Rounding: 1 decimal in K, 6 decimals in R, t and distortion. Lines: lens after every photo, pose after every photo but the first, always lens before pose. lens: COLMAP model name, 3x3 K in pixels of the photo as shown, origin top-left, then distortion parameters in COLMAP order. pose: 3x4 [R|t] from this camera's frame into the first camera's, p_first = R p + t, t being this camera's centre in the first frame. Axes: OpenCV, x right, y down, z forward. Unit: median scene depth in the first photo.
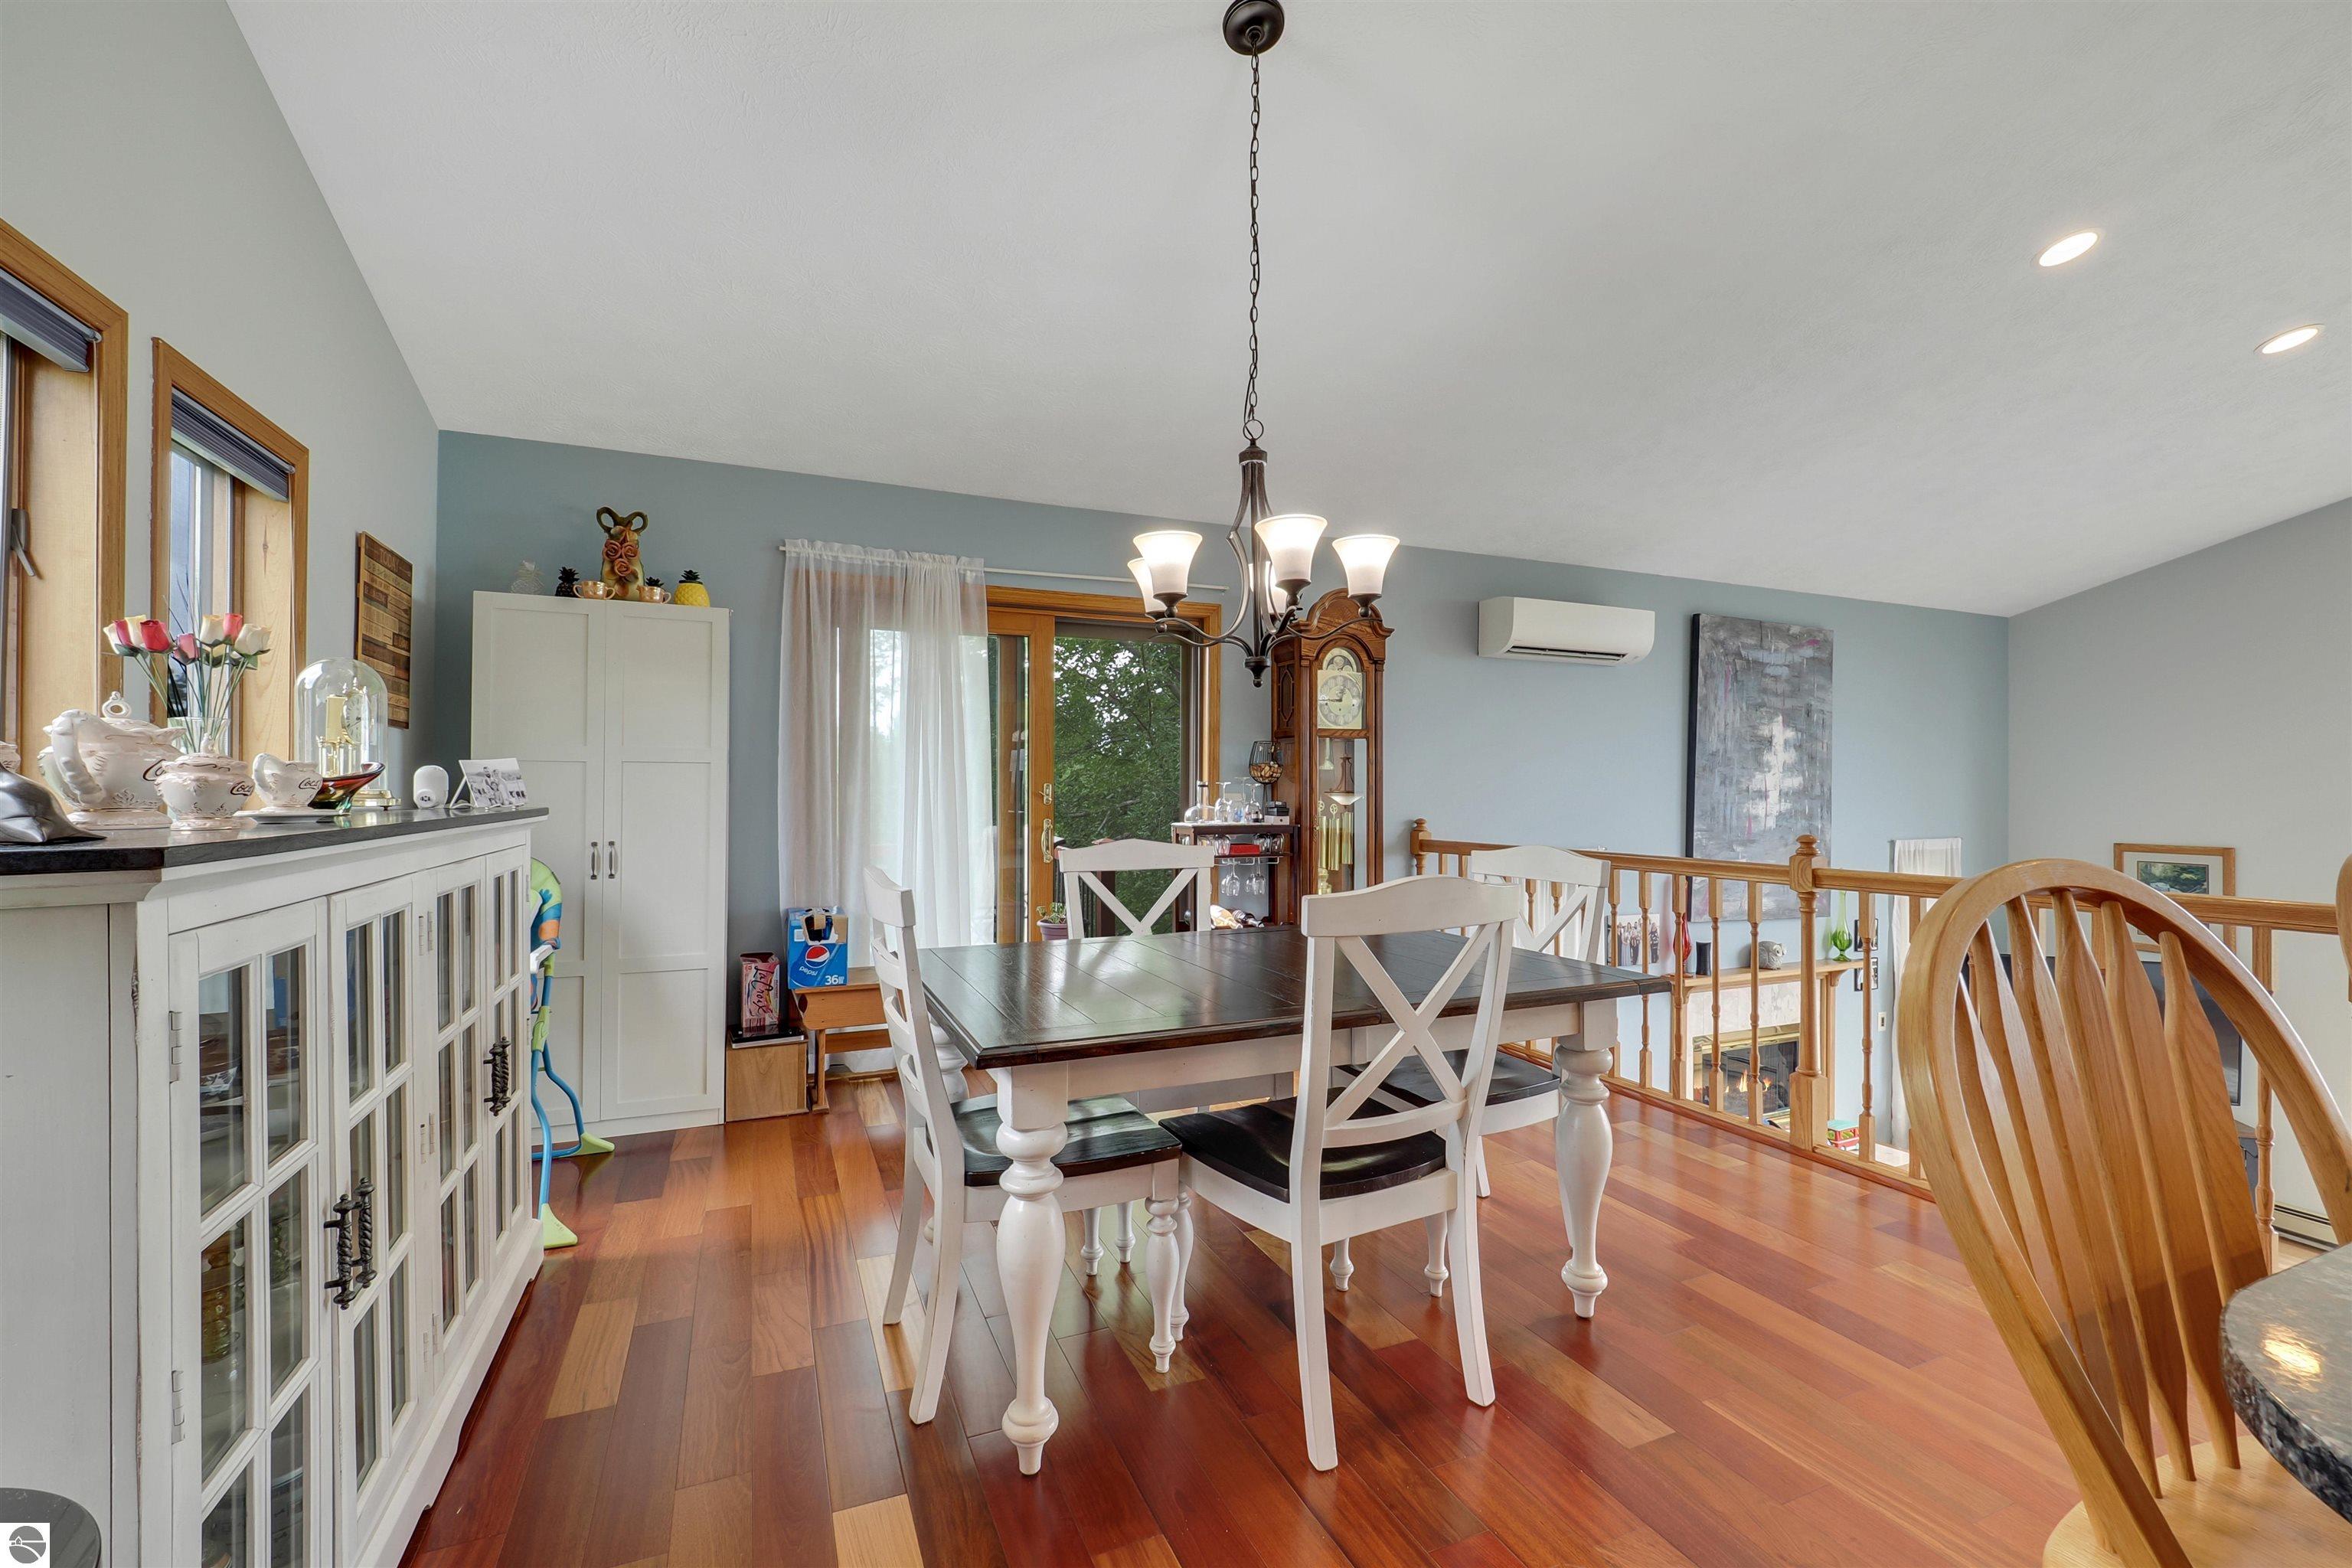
lens RADIAL K [[988.2, 0, 1173.2], [0, 988.2, 785.4], [0, 0, 1]] dist [-0.000497, -0.002918]
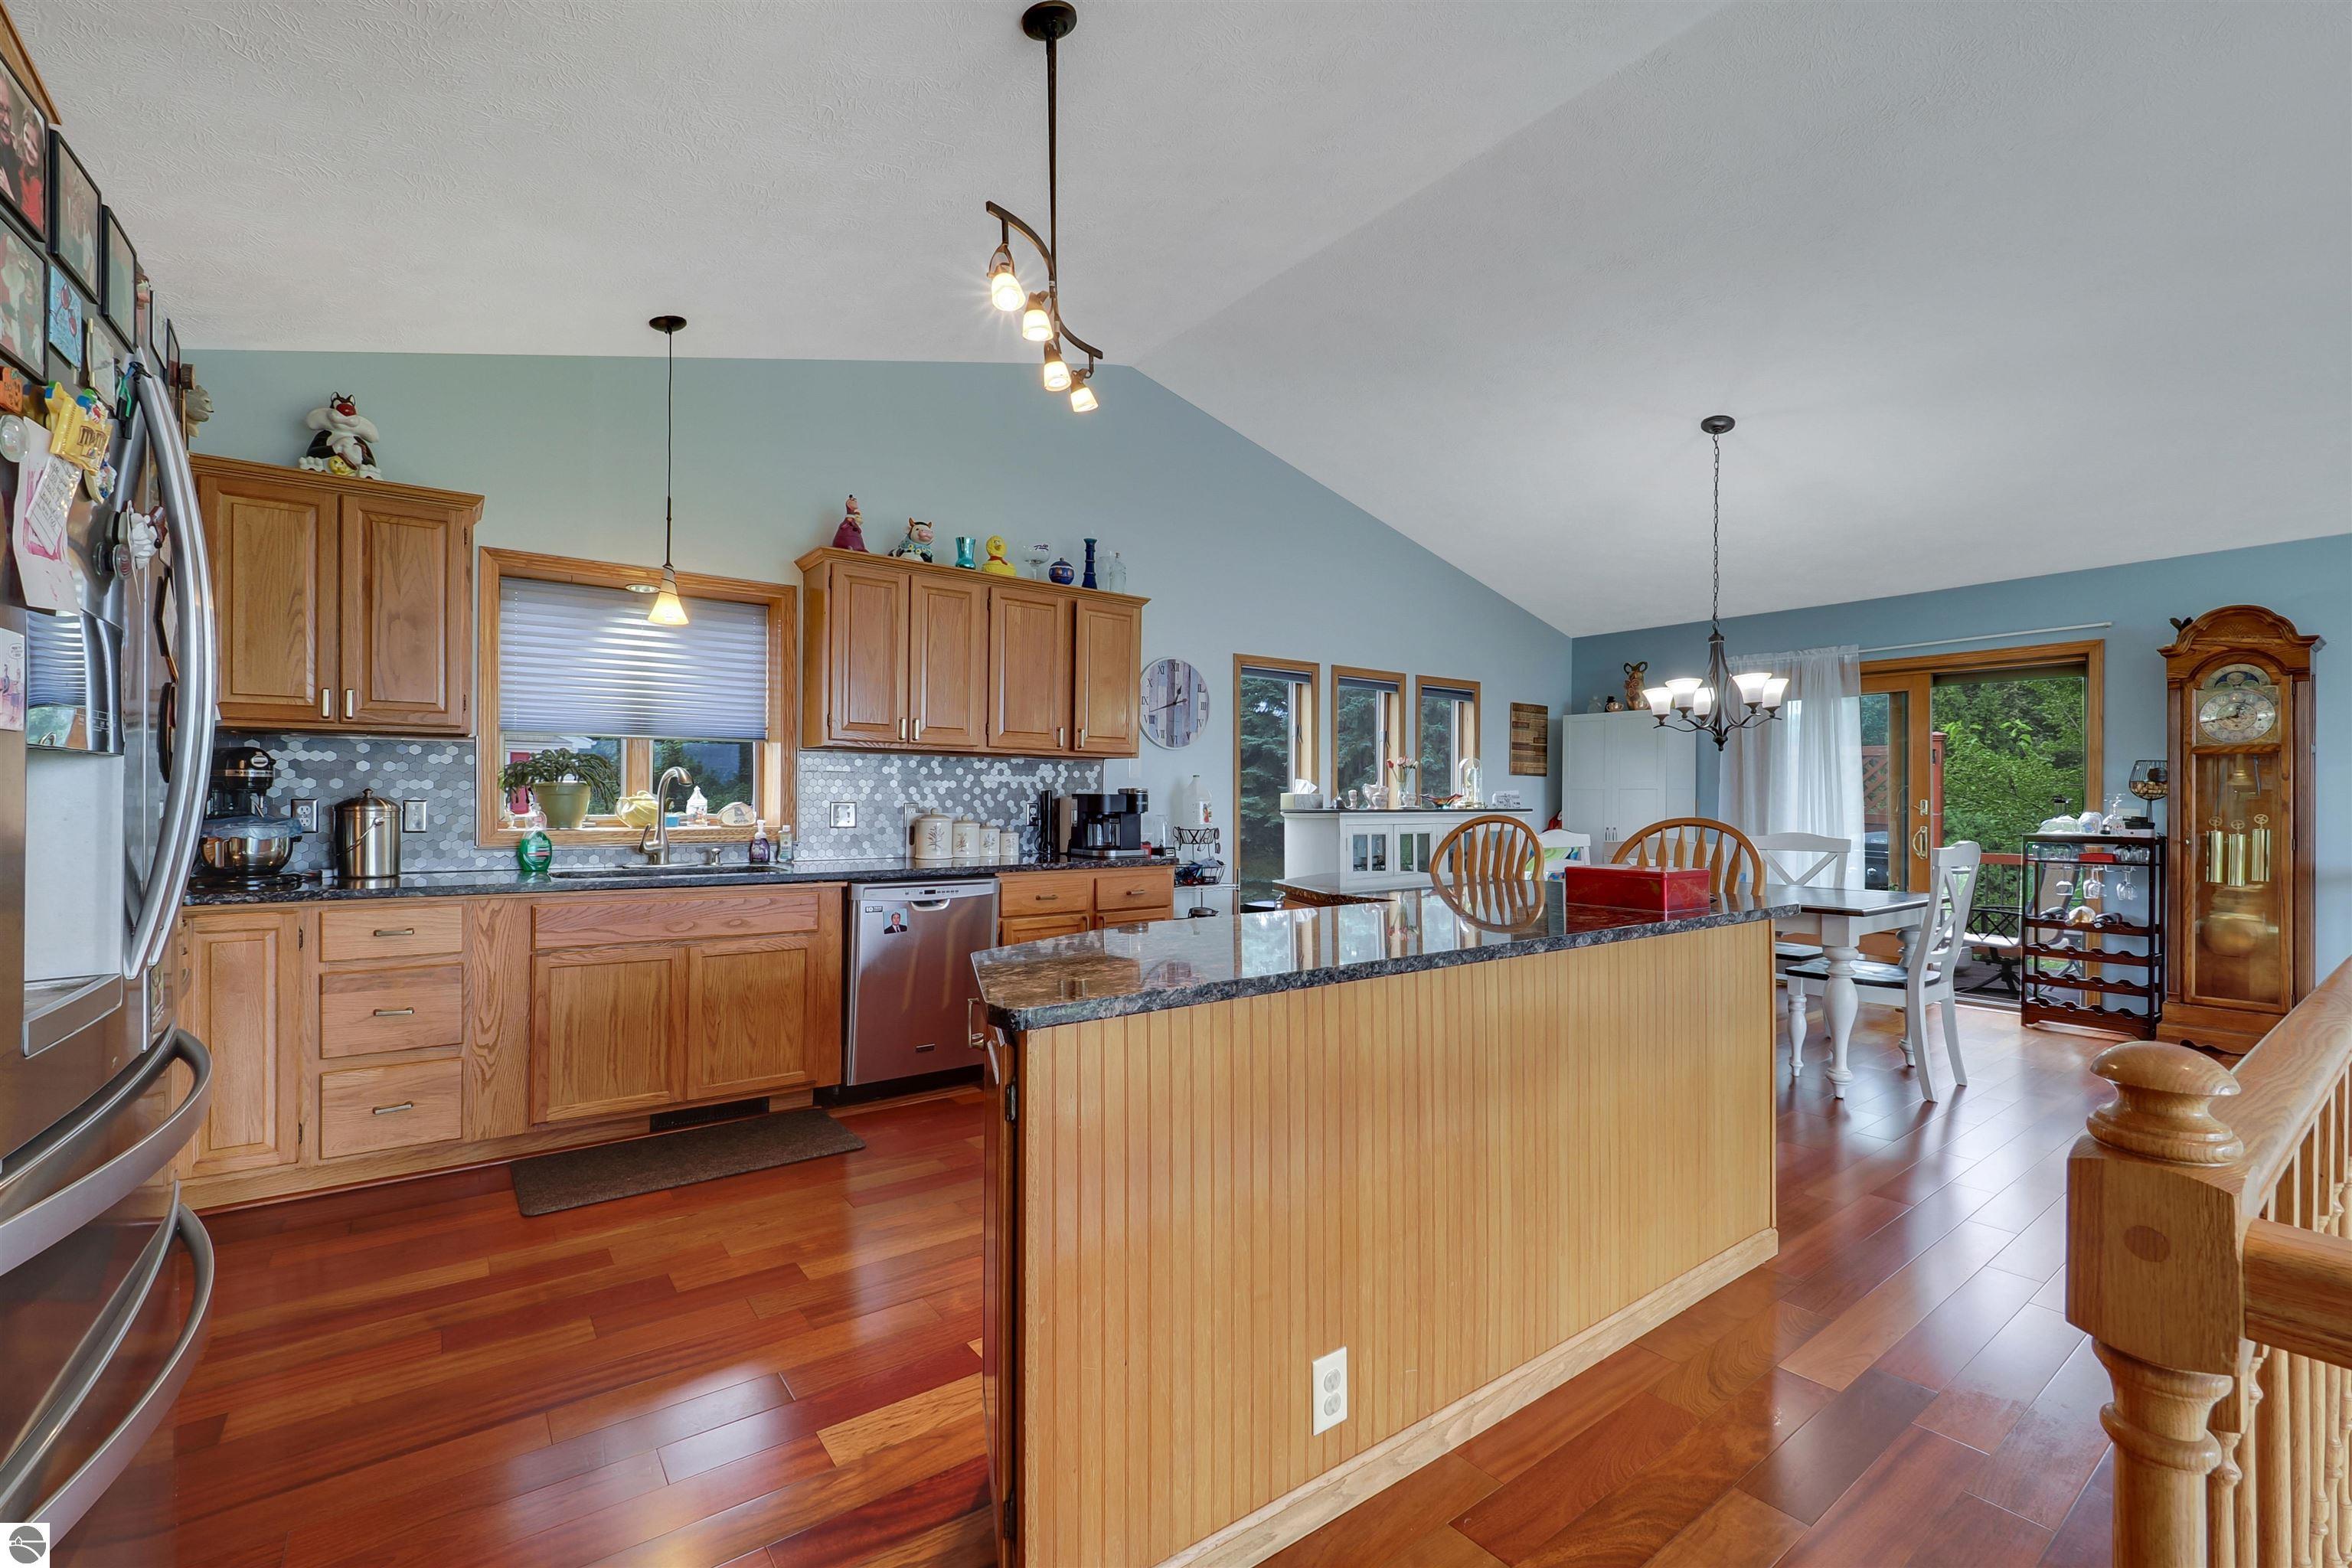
lens RADIAL K [[988.2, 0, 1192.4], [0, 988.2, 795.5], [0, 0, 1]] dist [-0.000497, -0.002918]
pose [[0.236494, -0.003016, -0.971628, 0.876381], [-0.001487, 0.999993, -0.003466, -0.000575], [0.971632, 0.002264, 0.236488, -0.260682]]
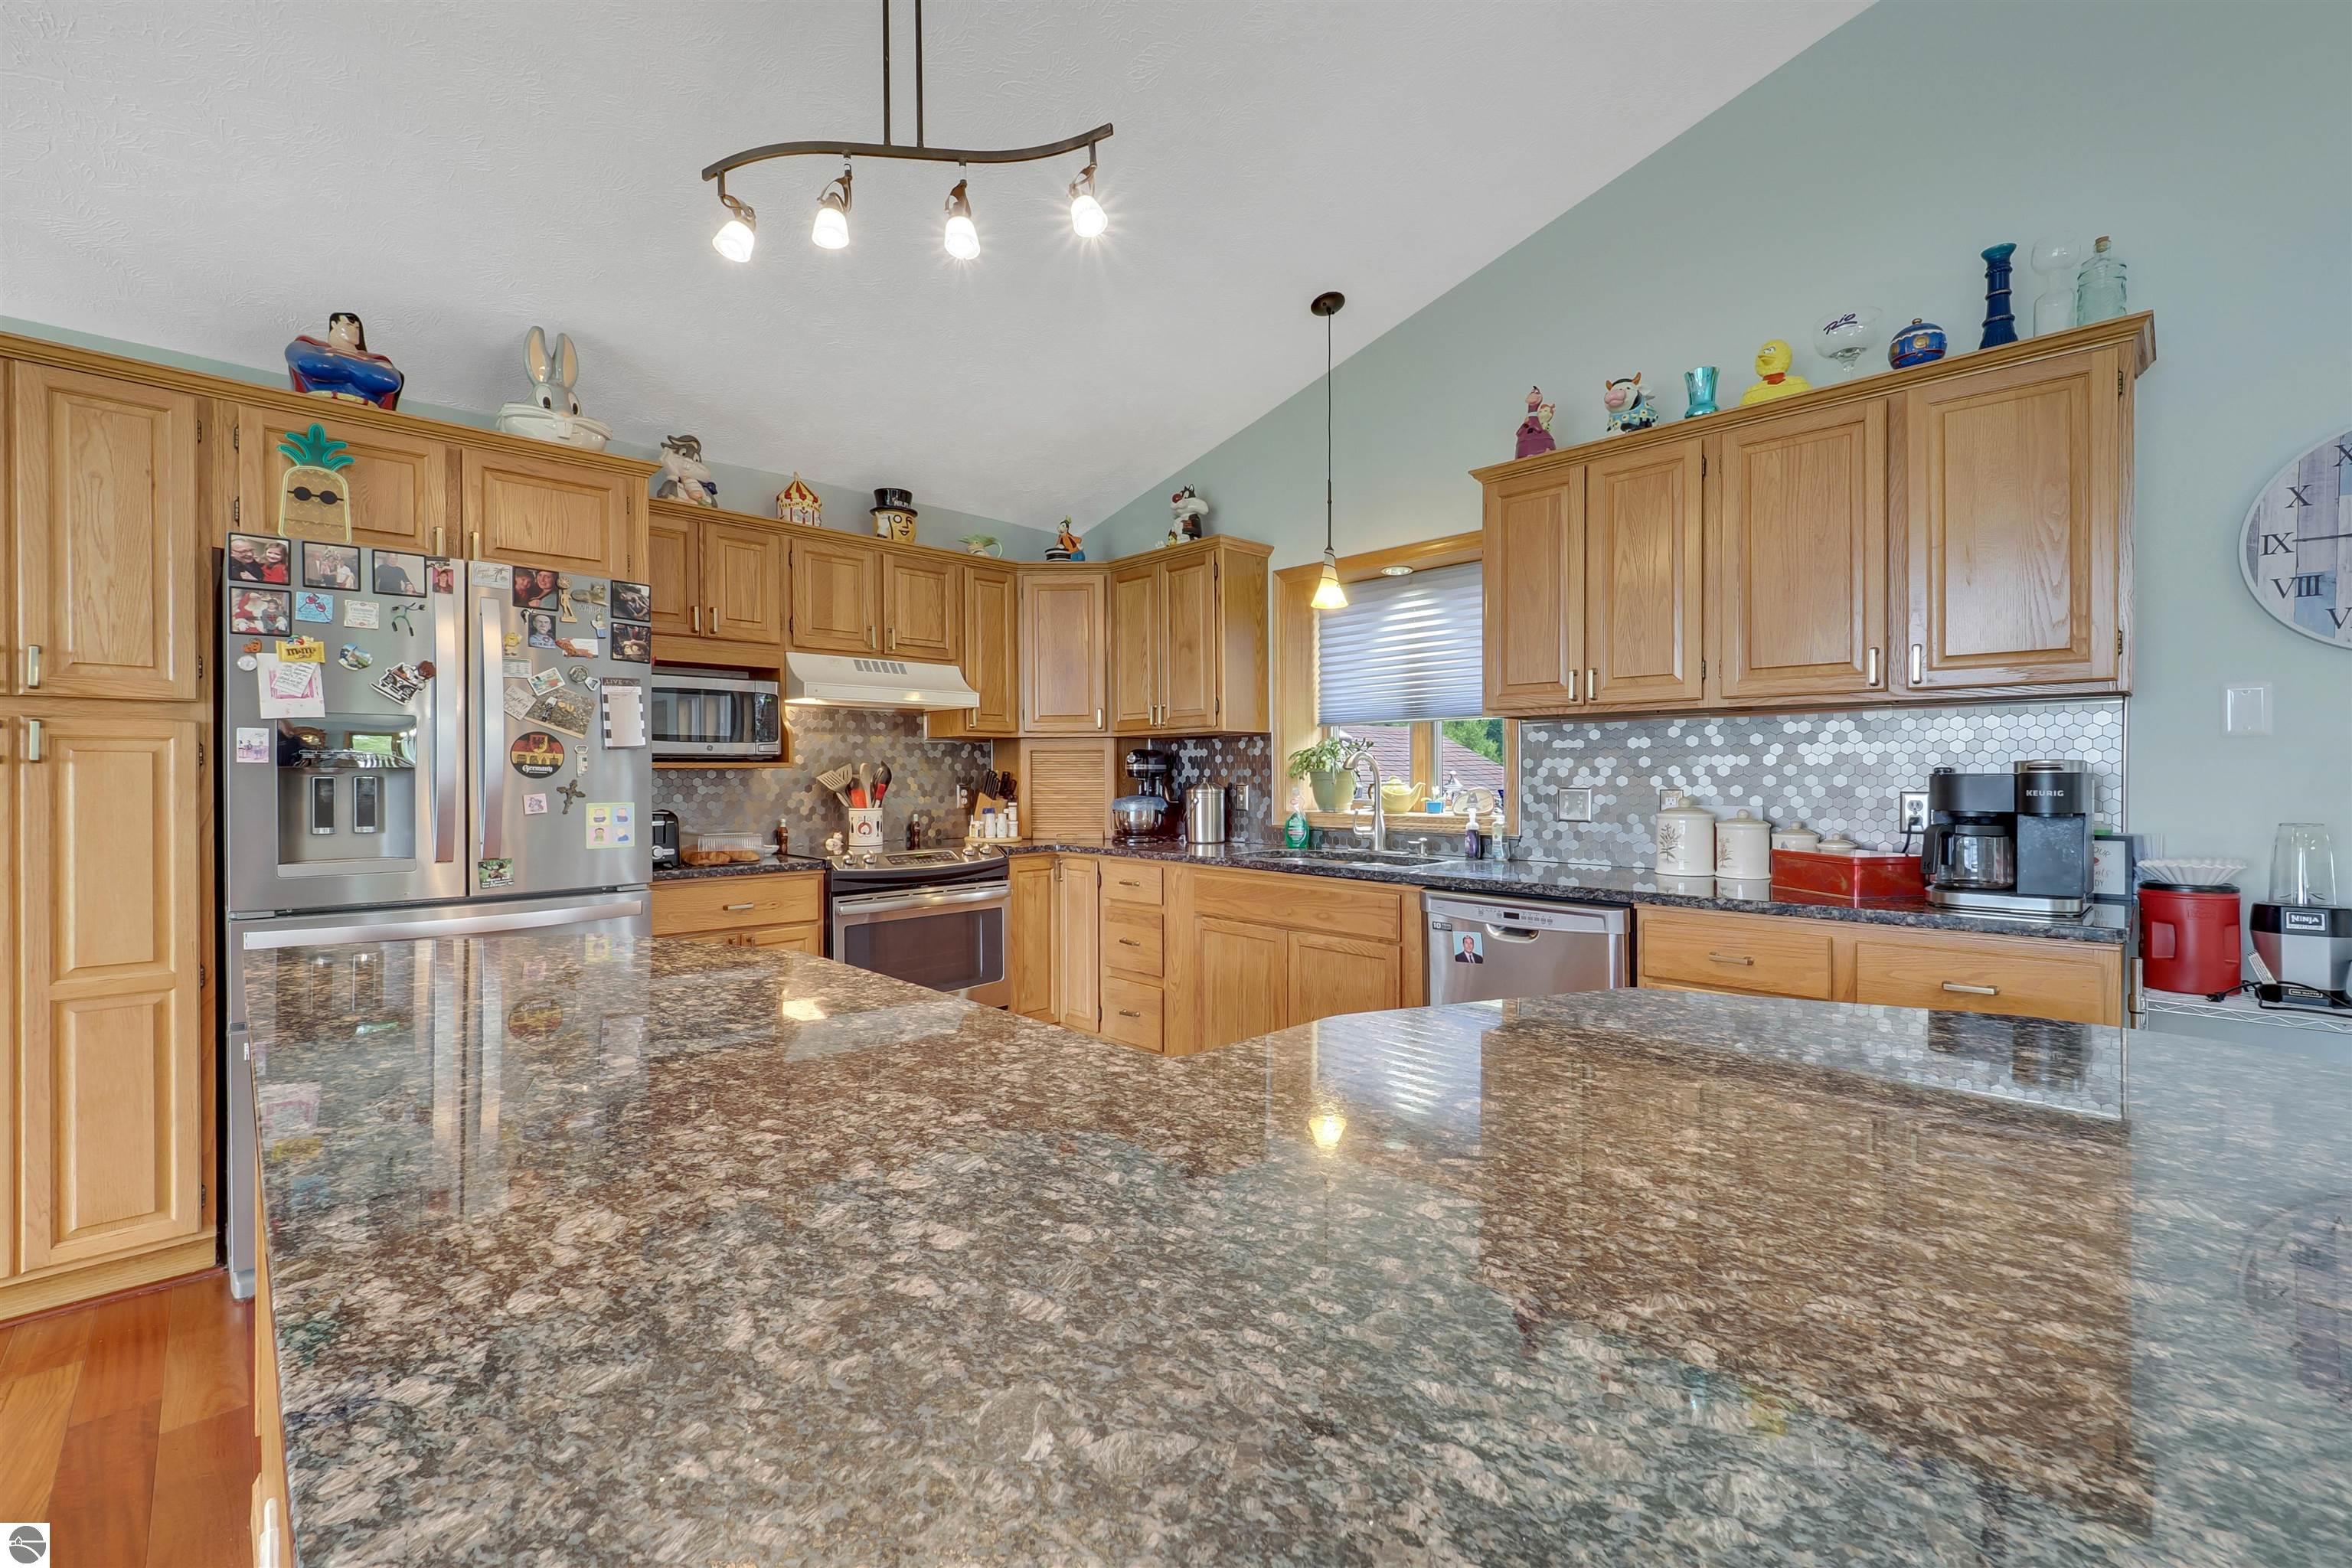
lens RADIAL K [[988.2, 0, 1174.3], [0, 988.2, 788.4], [0, 0, 1]] dist [-0.000497, -0.002918]
pose [[-0.932646, 0.002684, -0.360784, 0.417961], [0.000514, 0.999981, 0.006111, -0.001158], [0.360794, 0.005514, -0.932629, 0.195729]]
